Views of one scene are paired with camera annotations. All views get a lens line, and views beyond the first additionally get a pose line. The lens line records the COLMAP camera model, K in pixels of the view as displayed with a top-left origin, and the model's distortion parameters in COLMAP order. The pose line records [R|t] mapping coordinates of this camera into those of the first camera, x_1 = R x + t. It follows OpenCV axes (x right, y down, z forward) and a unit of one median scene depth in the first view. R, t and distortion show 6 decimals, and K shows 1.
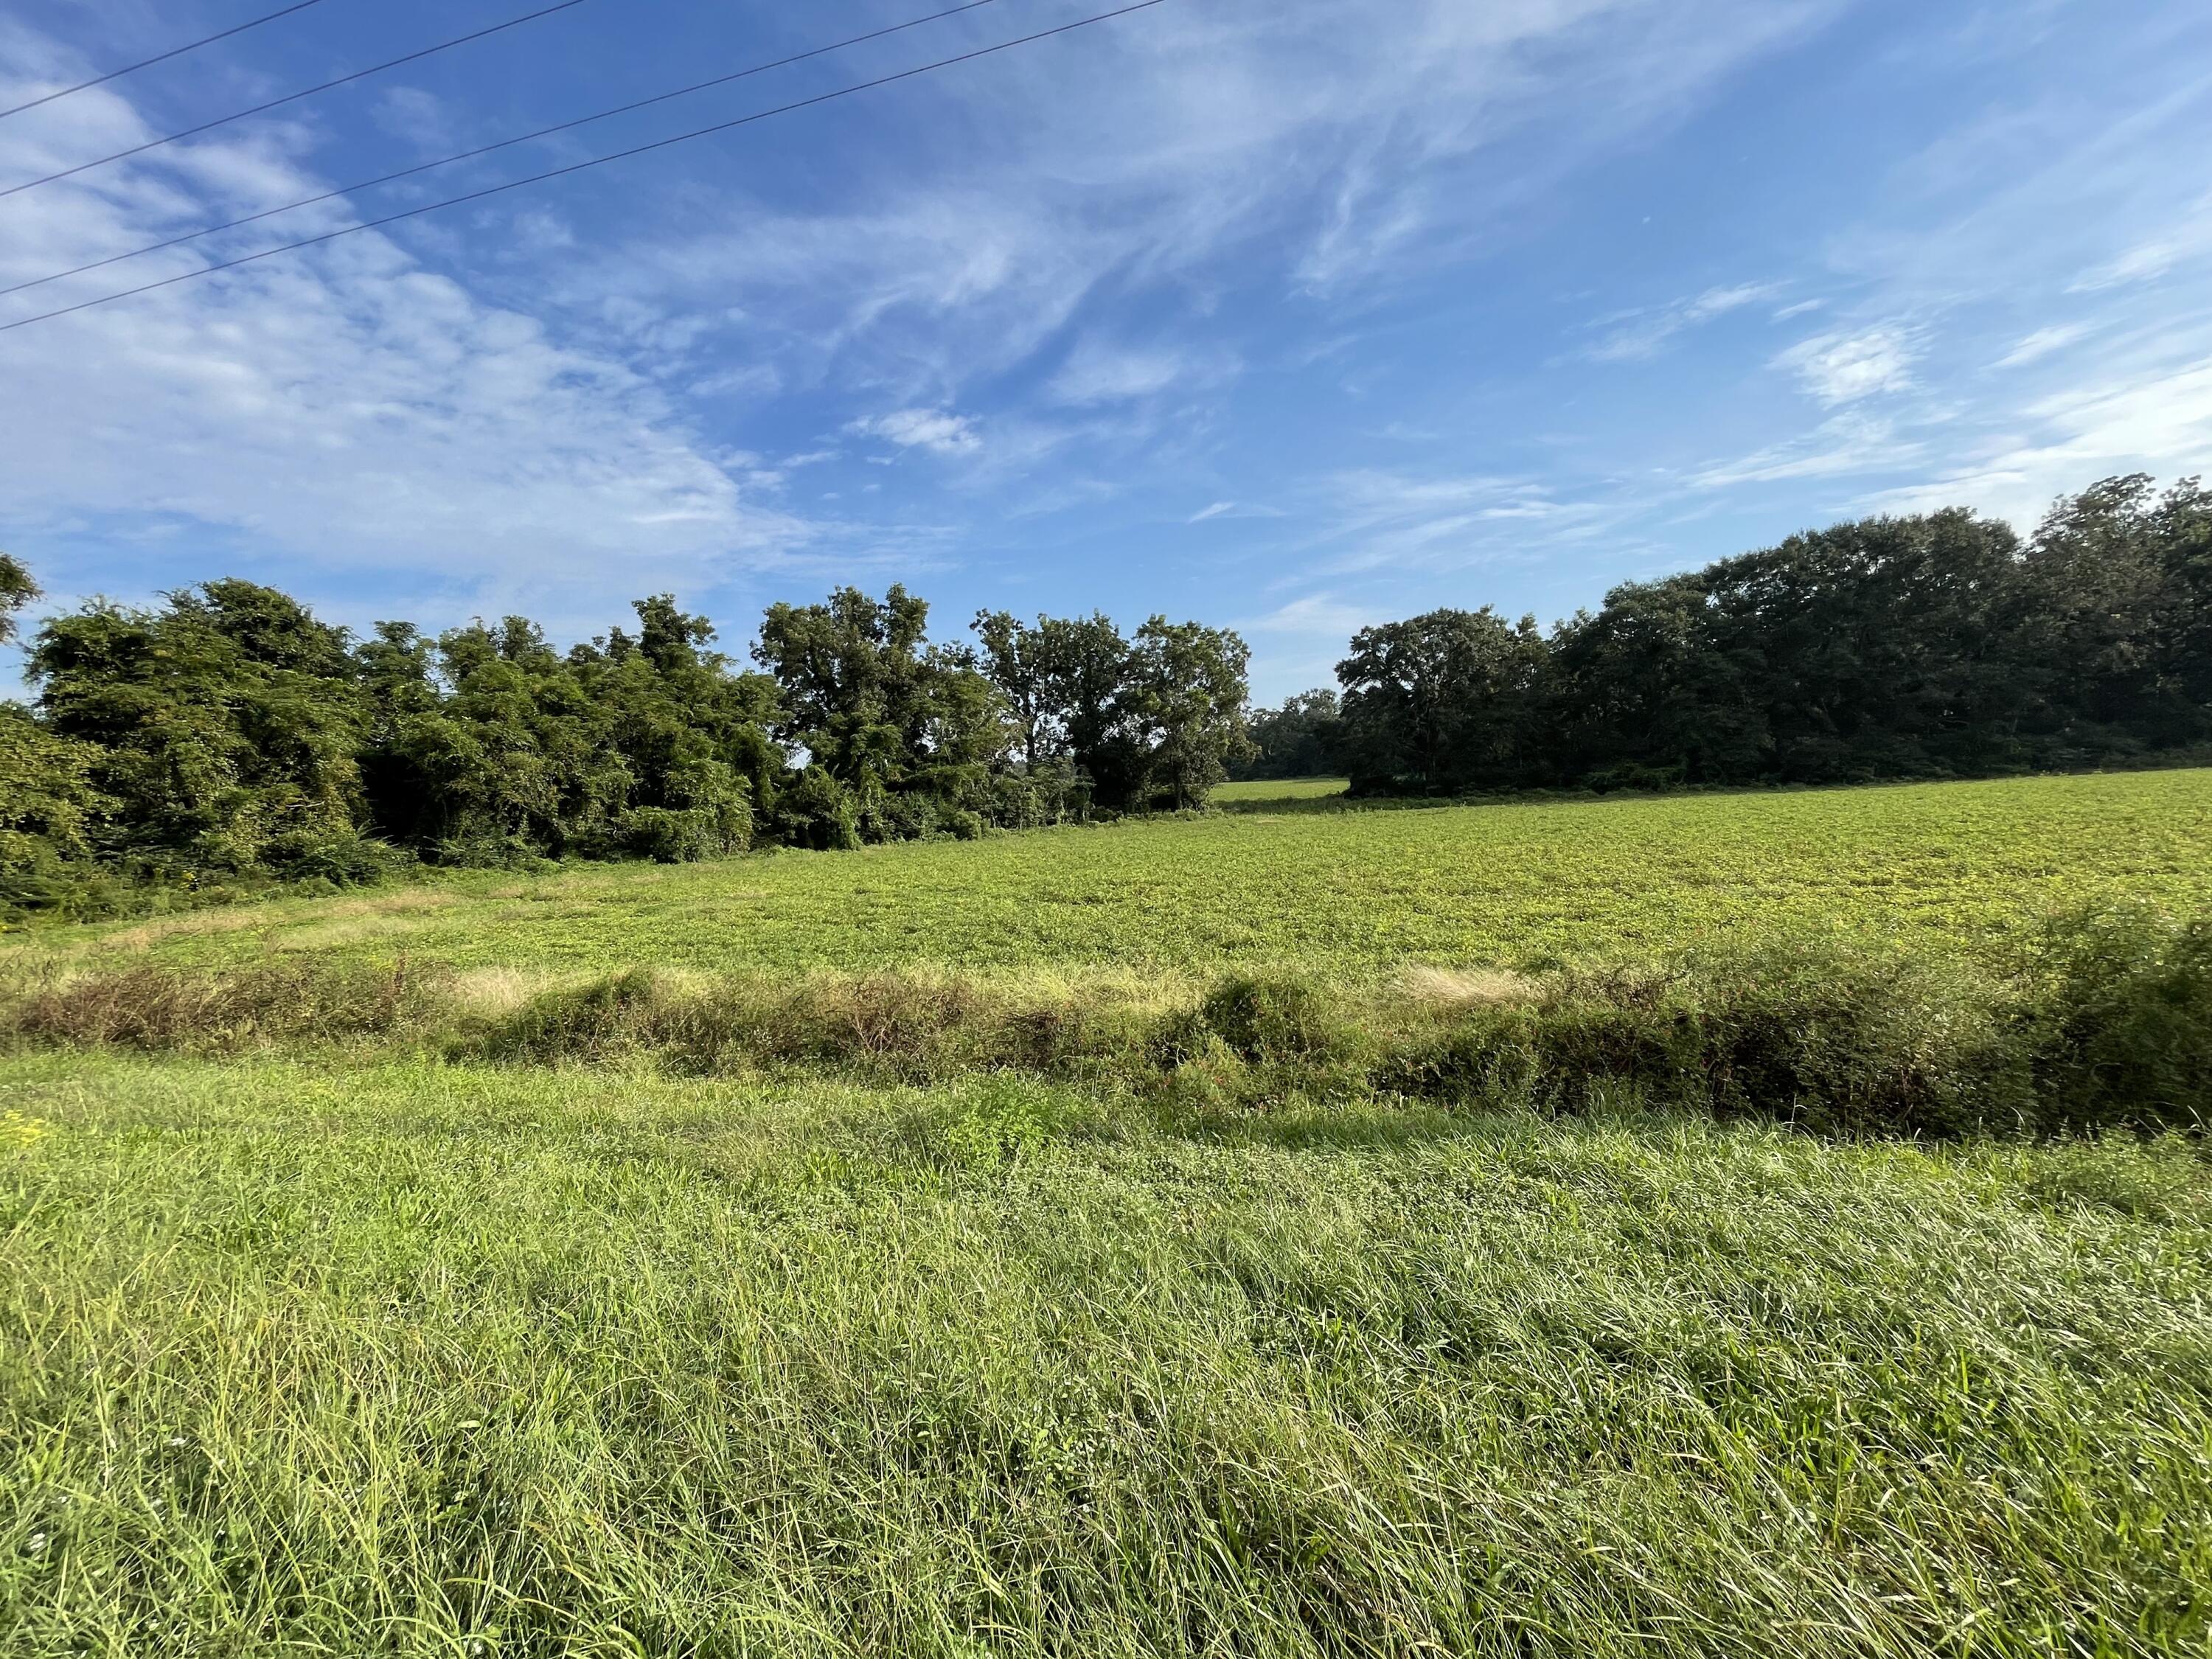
lens RADIAL K [[894.2, 0, 1098.8], [0, 894.2, 836.2], [0, 0, 1]] dist [0.002662, -0.000580]
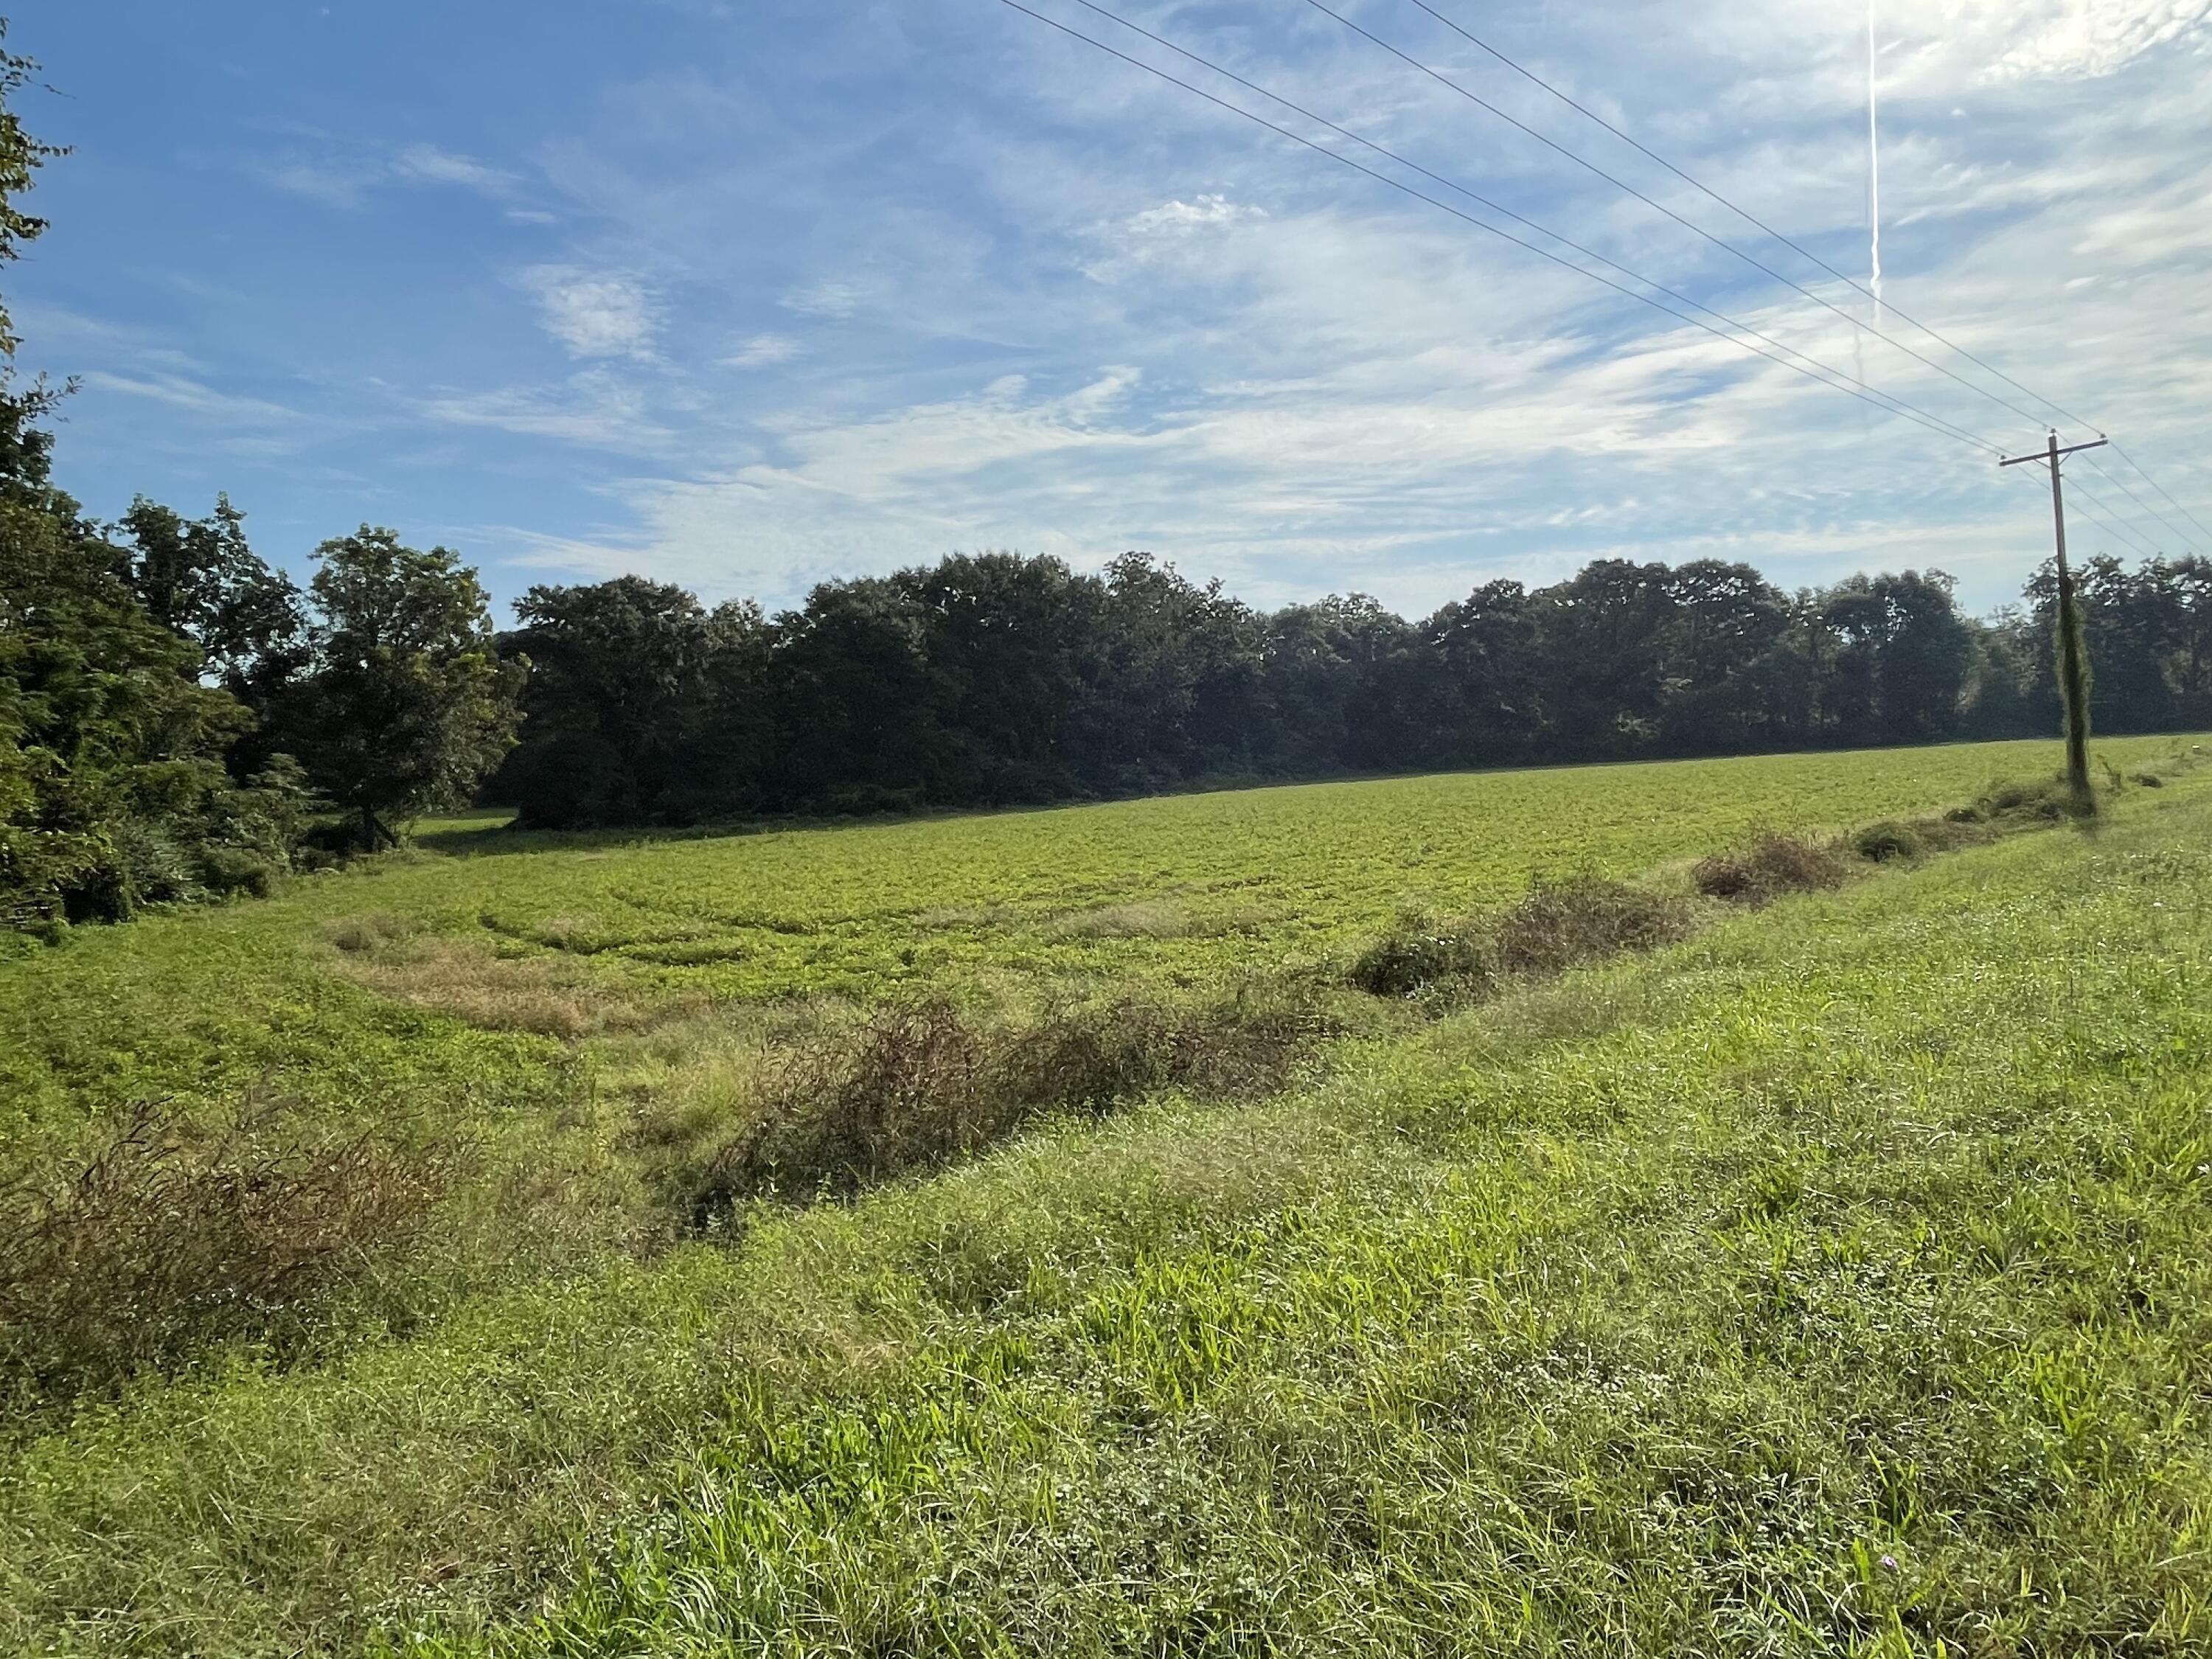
lens RADIAL K [[1405.1, 0, 1096.7], [0, 1405.1, 850.0], [0, 0, 1]] dist [-0.006834, 0.009874]
pose [[0.517933, -0.024396, 0.855073, -0.462022], [0.069465, 0.997491, -0.013617, 0.016317], [-0.852596, 0.066450, 0.518328, 0.101409]]
